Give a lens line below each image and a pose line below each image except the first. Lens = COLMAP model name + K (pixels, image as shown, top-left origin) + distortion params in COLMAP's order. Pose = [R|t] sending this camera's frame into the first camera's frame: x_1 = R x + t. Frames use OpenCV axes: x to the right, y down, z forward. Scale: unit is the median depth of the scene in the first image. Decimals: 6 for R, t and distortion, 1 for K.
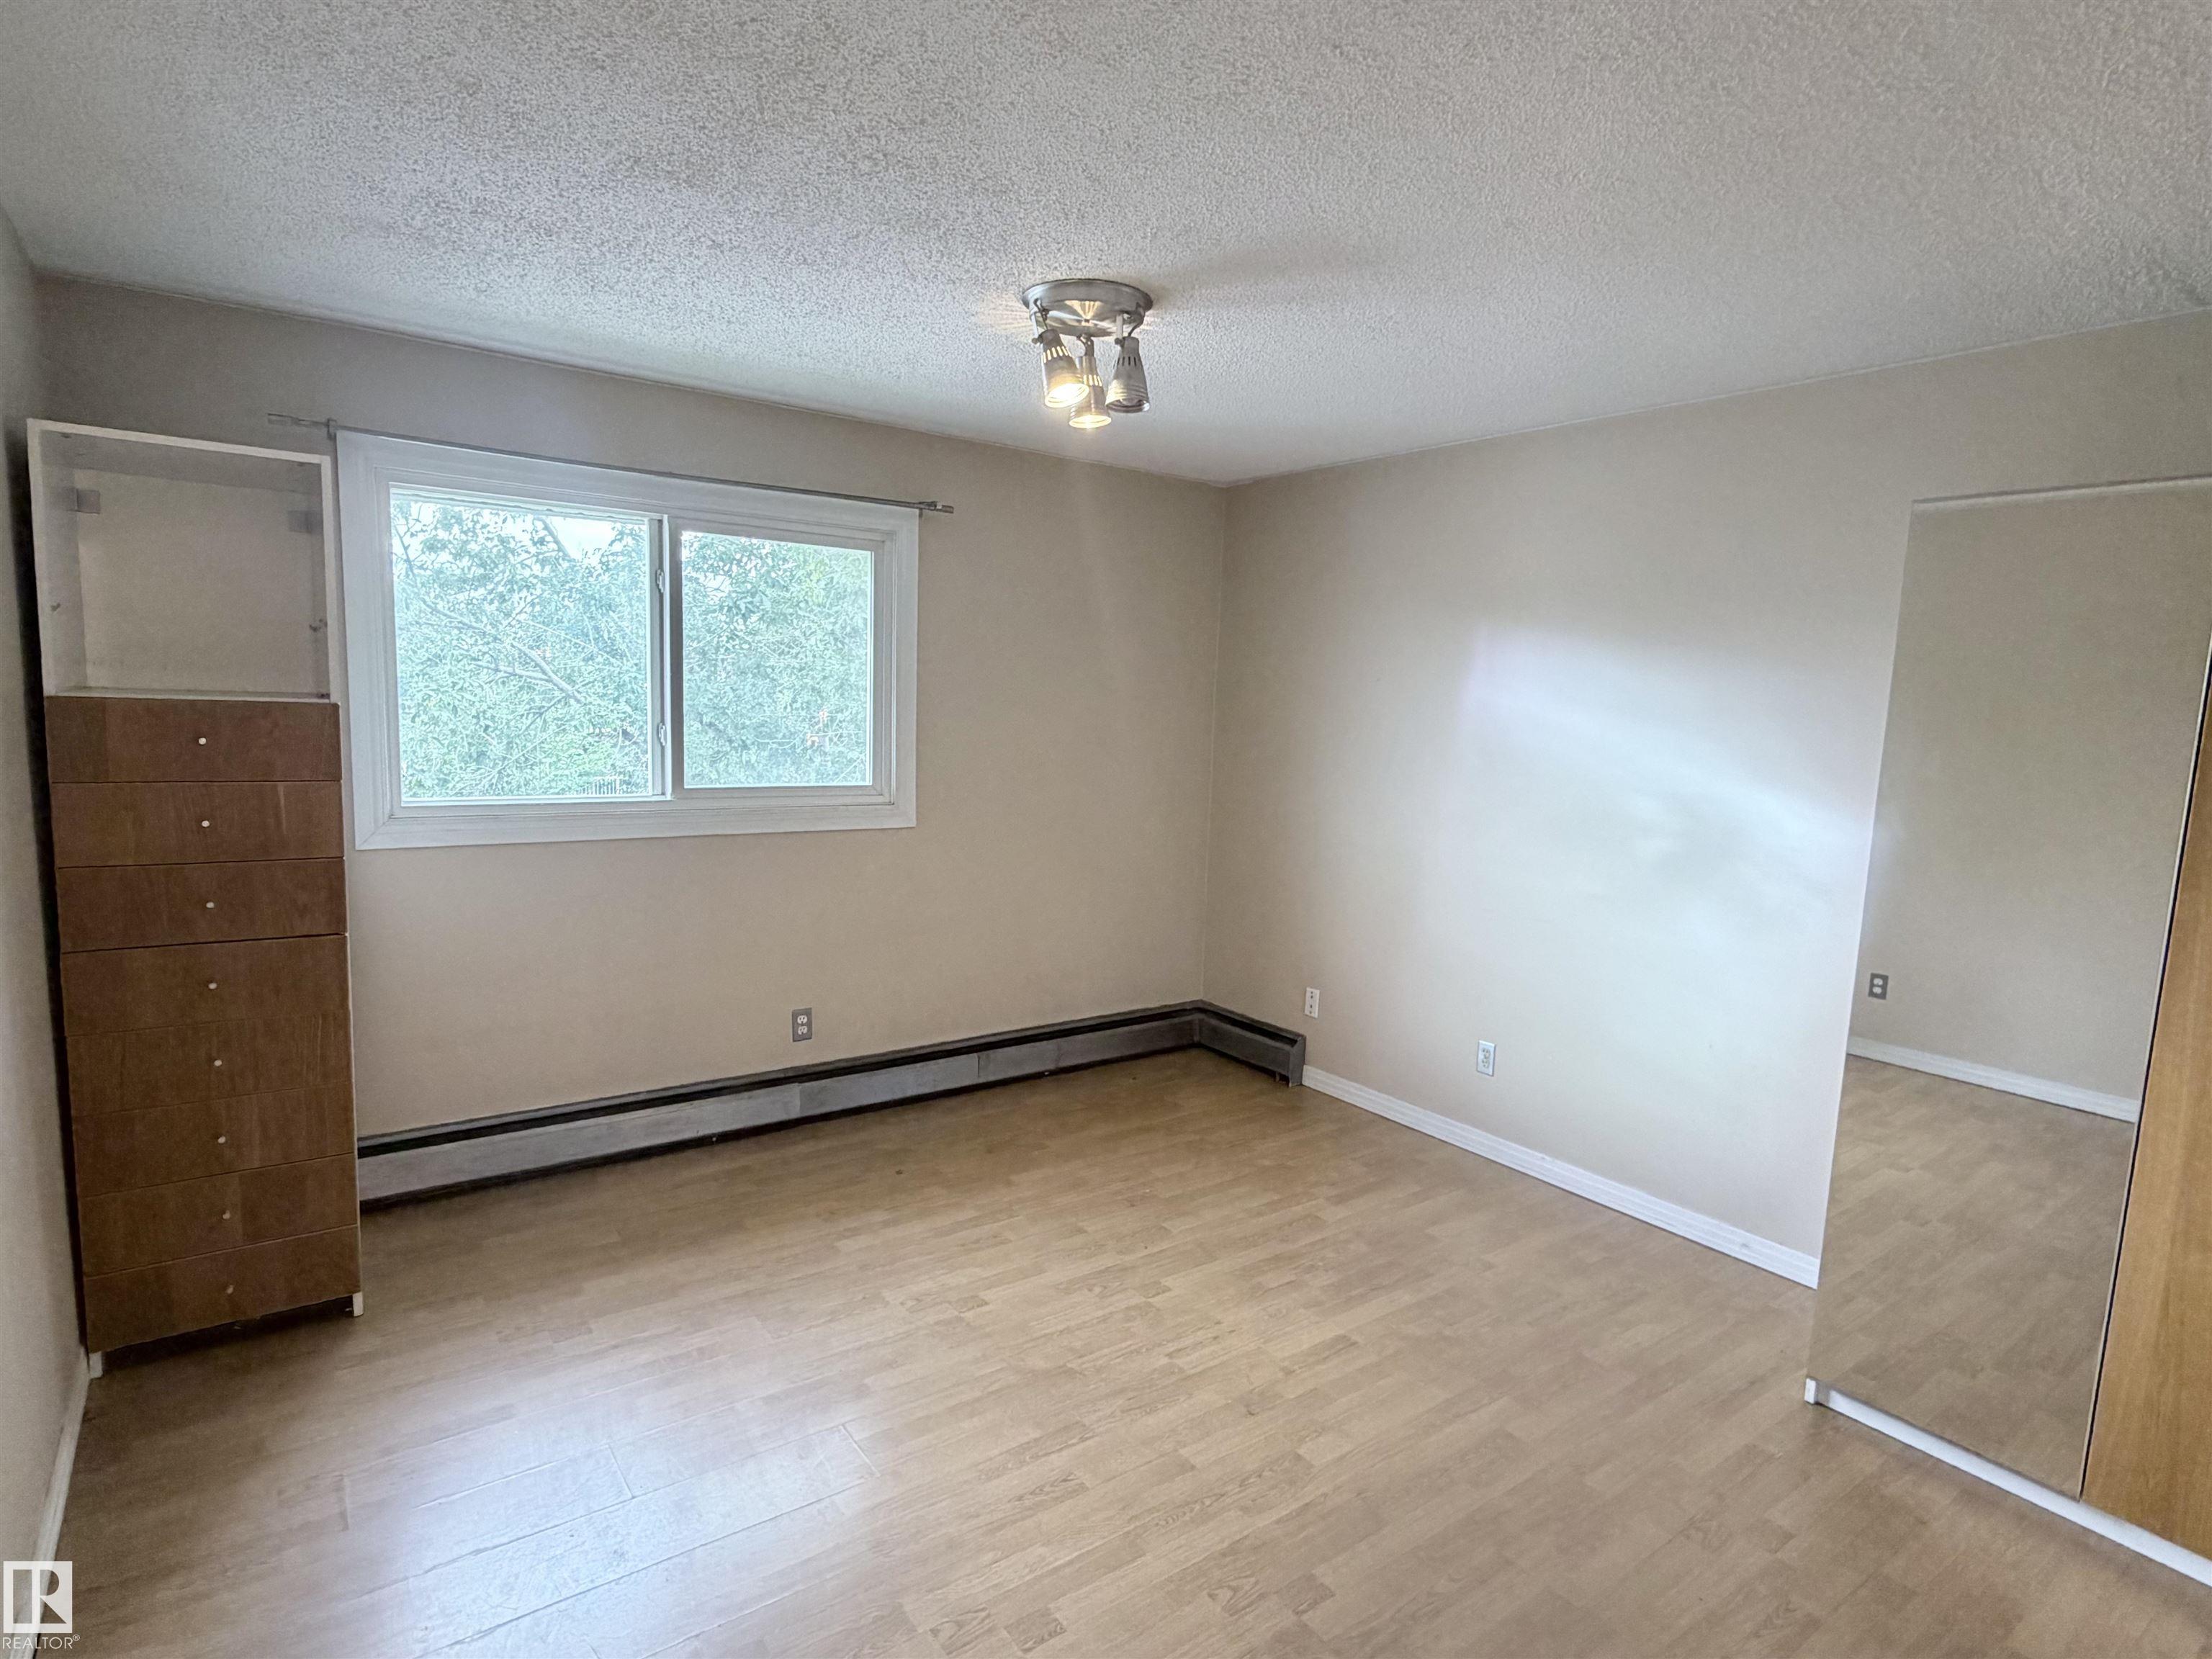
lens RADIAL K [[1164.5, 0, 1106.0], [0, 1164.5, 829.5], [0, 0, 1]] dist [0.000713, 0.000556]
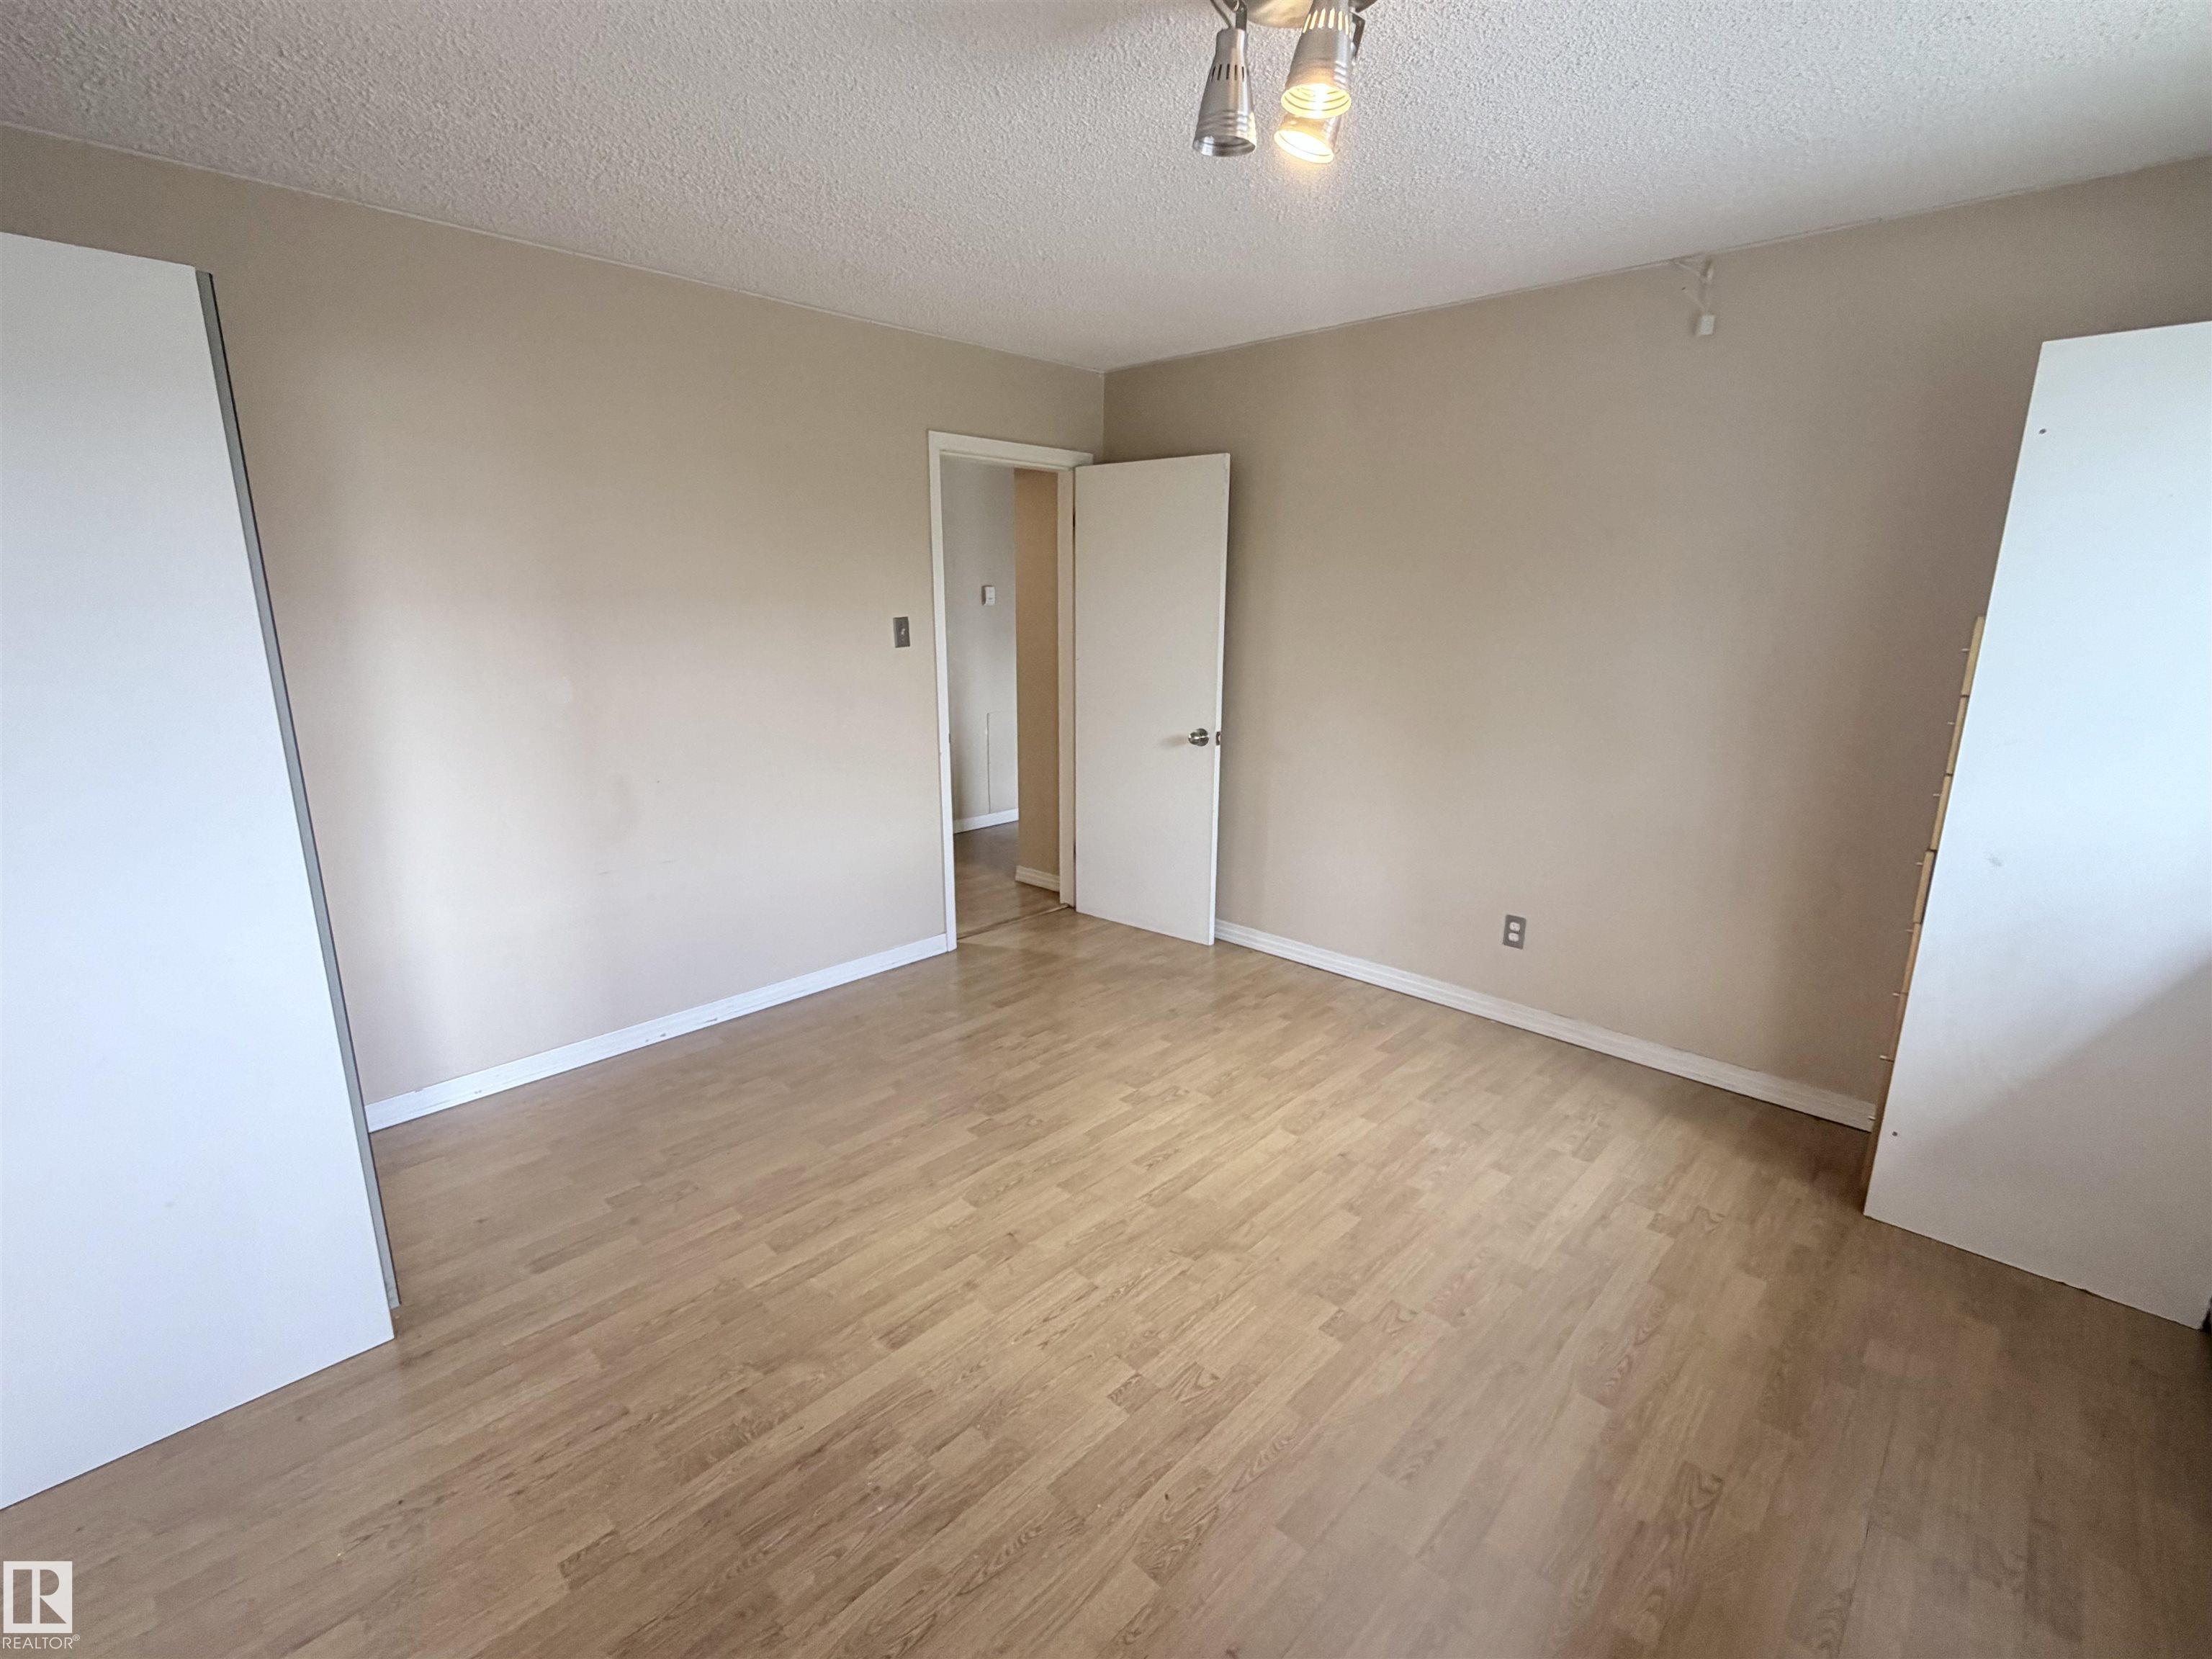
lens RADIAL K [[992.7, 0, 1106.0], [0, 992.7, 829.5], [0, 0, 1]] dist [-0.001633, -0.000110]
pose [[-0.983400, 0.005082, -0.181378, 0.184810], [-0.056753, 0.940838, 0.334071, -0.162200], [0.172345, 0.338819, -0.924932, 1.581021]]
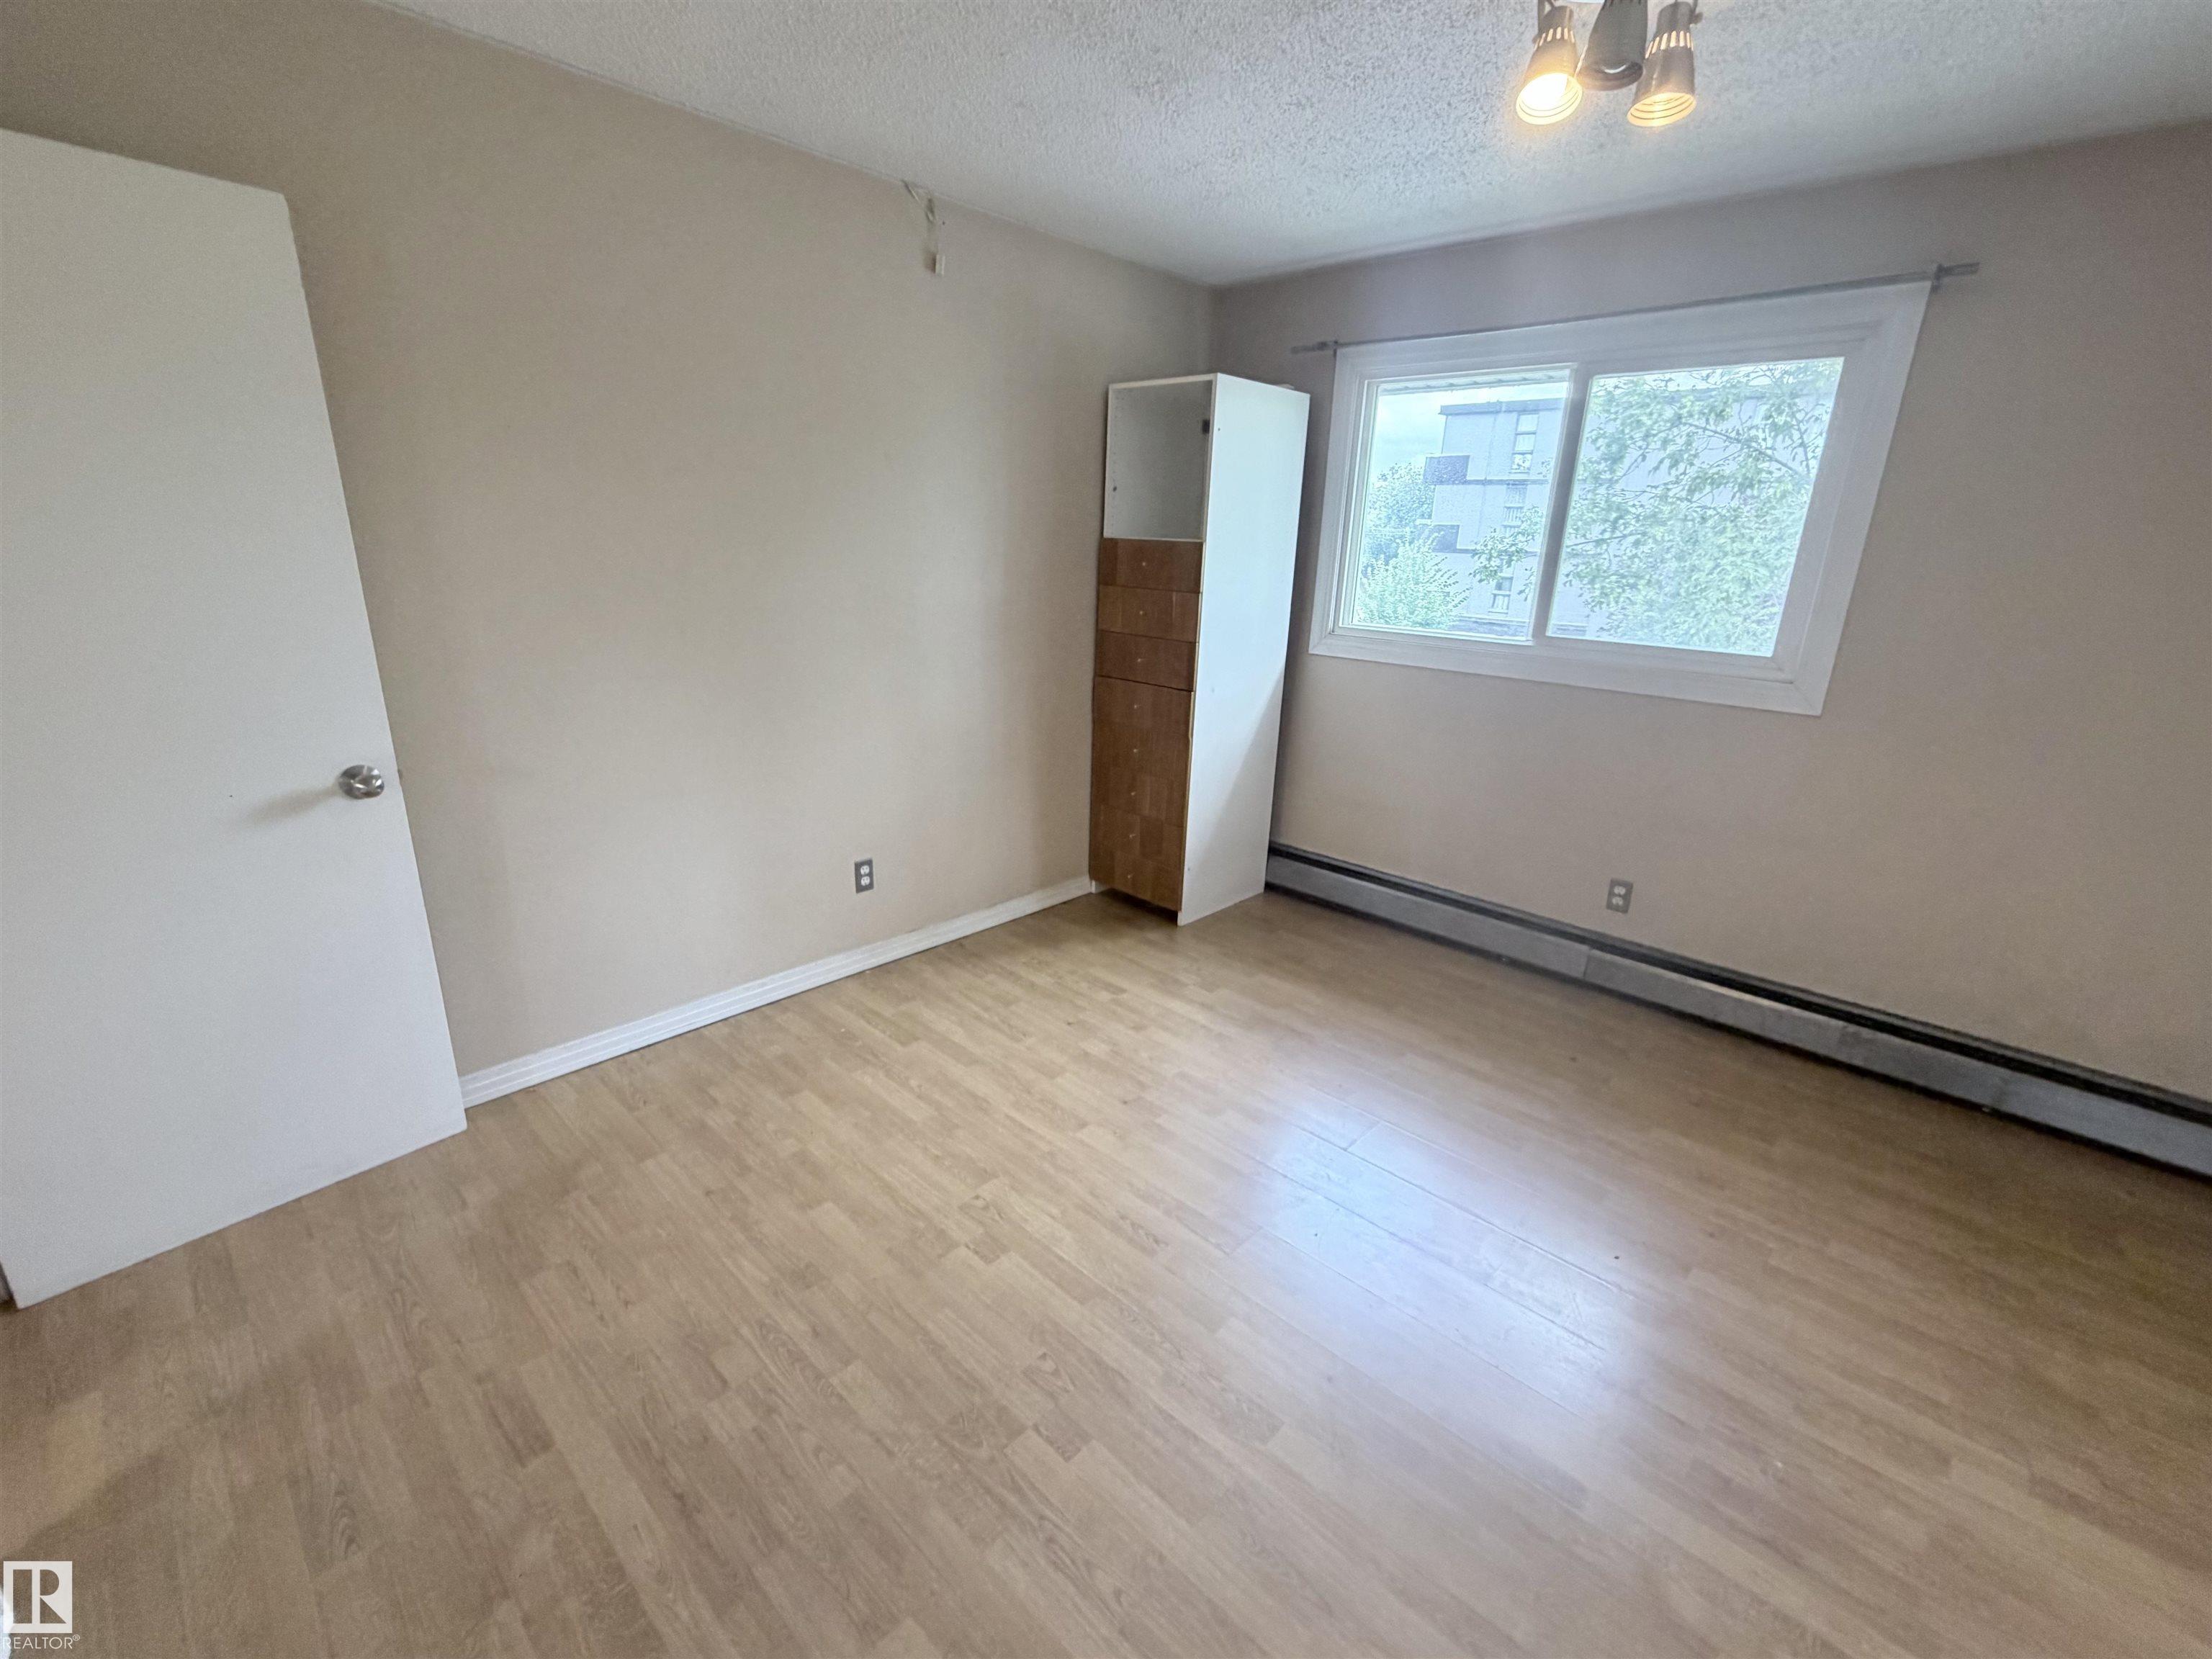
lens RADIAL K [[949.9, 0, 1102.7], [0, 949.9, 830.7], [0, 0, 1]] dist [-0.000640, 0.000561]
pose [[0.187181, 0.265156, -0.945862, 0.579062], [-0.140332, 0.960223, 0.241411, -0.023450], [0.972250, 0.087547, 0.216945, 0.587160]]
